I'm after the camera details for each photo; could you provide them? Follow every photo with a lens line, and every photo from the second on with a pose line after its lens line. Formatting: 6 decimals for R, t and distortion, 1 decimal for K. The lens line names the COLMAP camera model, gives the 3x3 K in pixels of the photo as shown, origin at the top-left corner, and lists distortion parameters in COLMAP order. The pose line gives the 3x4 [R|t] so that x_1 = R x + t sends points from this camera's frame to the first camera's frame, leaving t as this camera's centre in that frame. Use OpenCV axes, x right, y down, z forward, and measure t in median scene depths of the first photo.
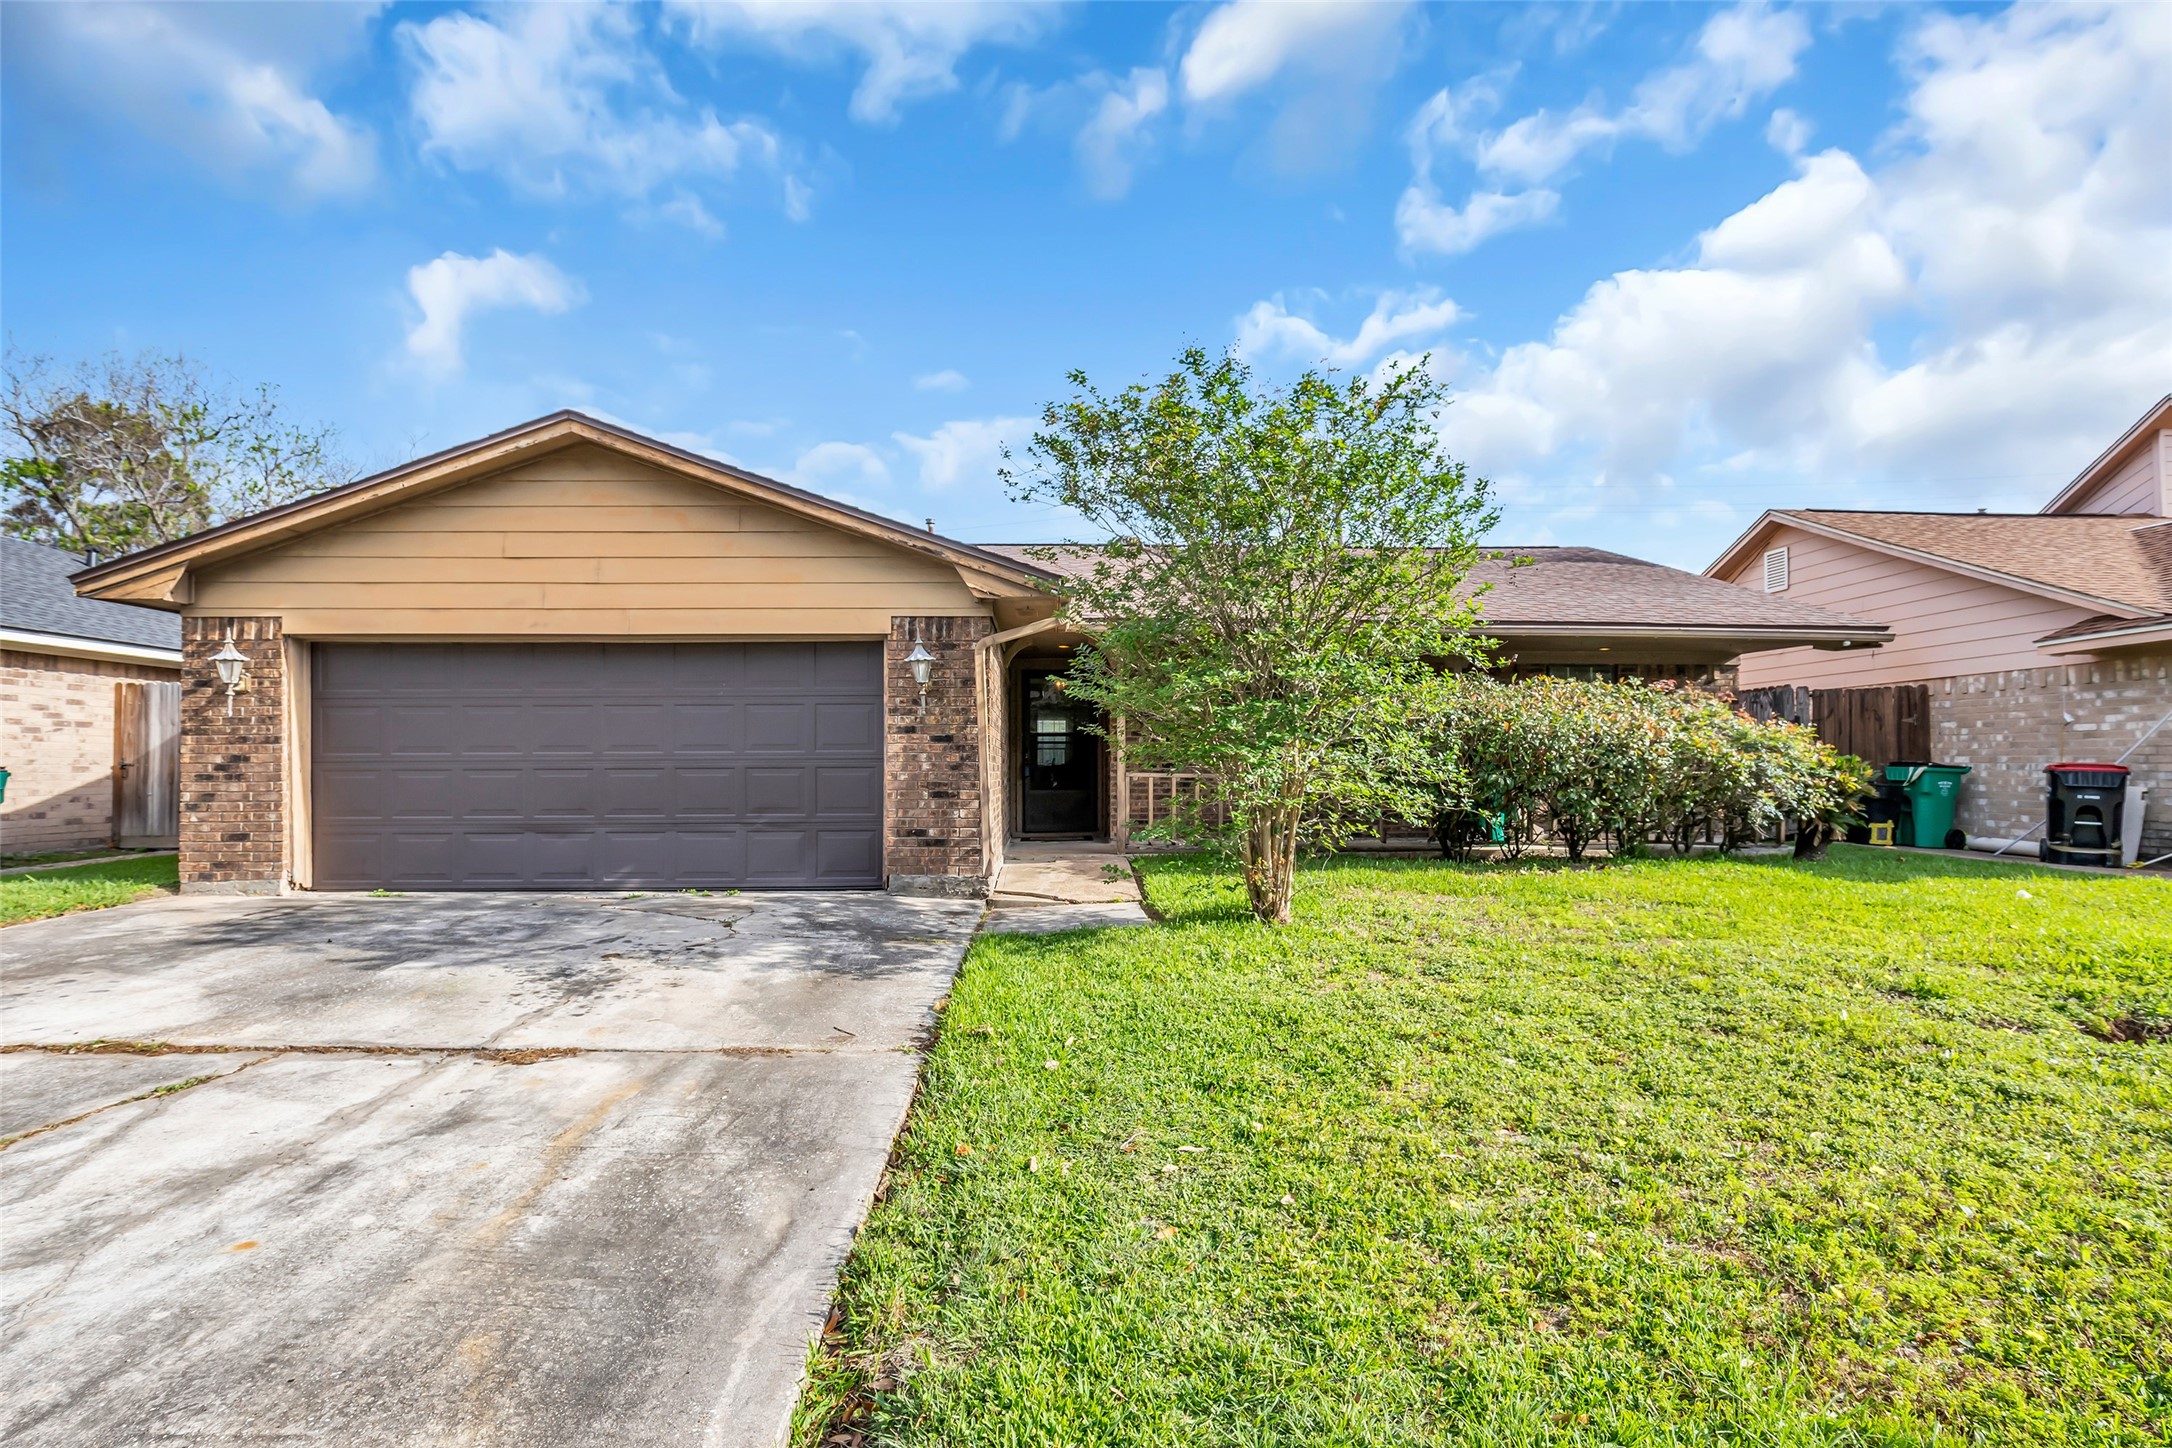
lens RADIAL K [[1010.3, 0, 1083.1], [0, 1010.3, 748.1], [0, 0, 1]] dist [-0.013812, 0.001115]
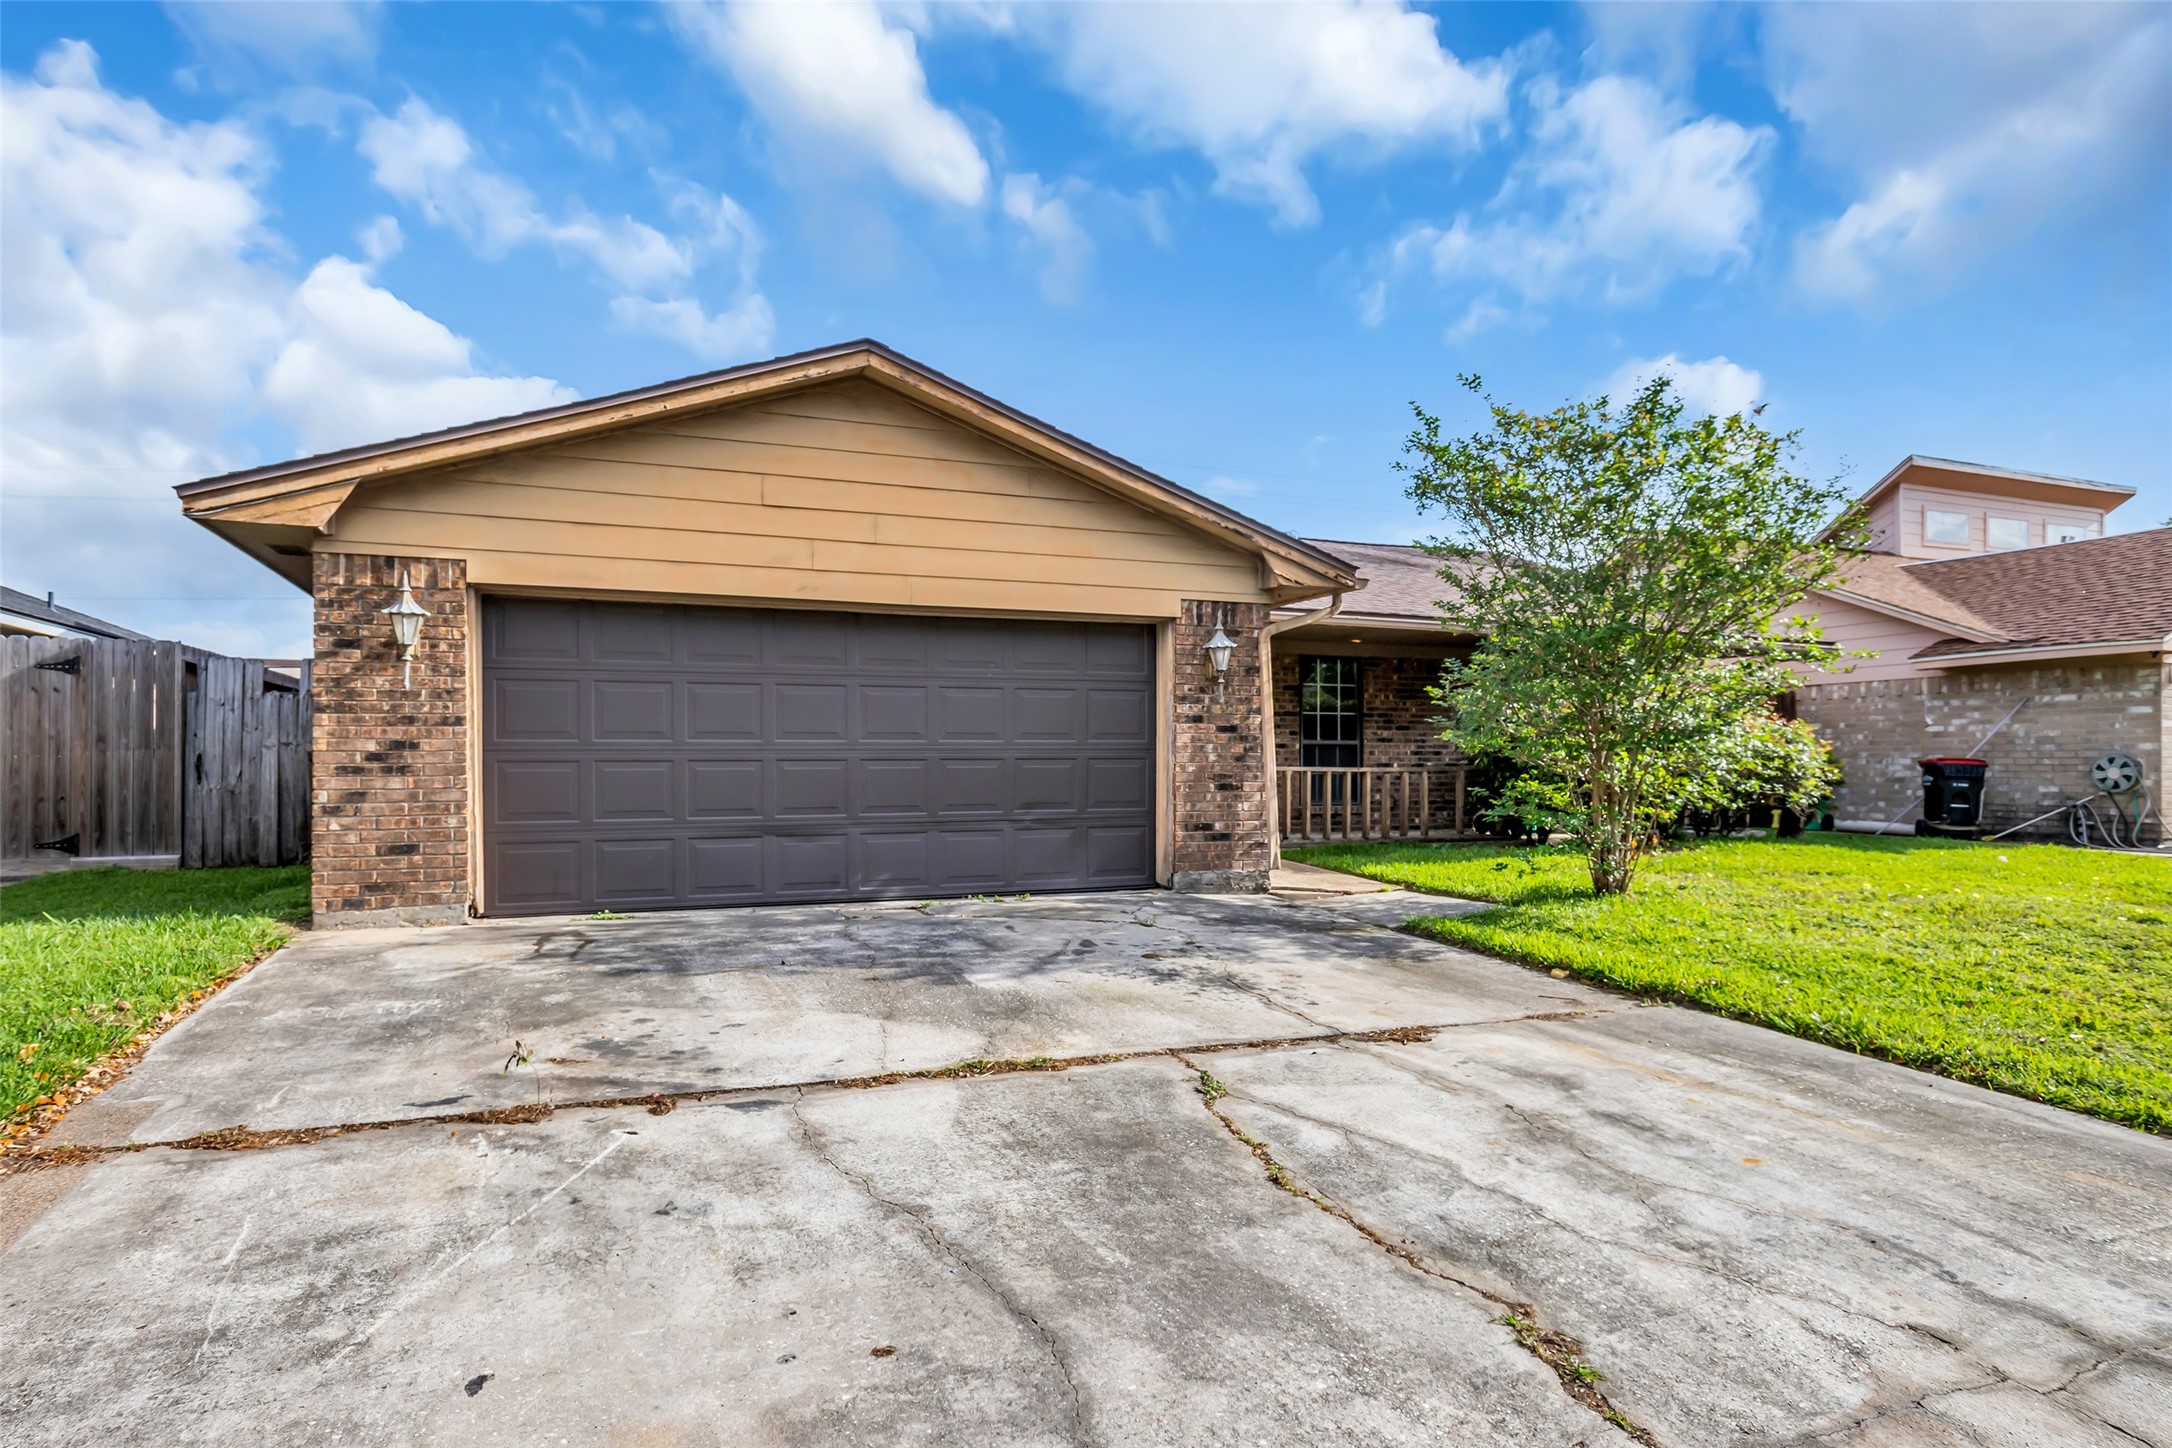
lens RADIAL K [[1174.3, 0, 1085.0], [0, 1174.3, 753.6], [0, 0, 1]] dist [0.000556, 0.000225]
pose [[0.939439, 0.003350, 0.342700, -0.652417], [-0.006687, 0.999941, 0.008556, 0.005712], [-0.342651, -0.010330, 0.939406, -0.004873]]
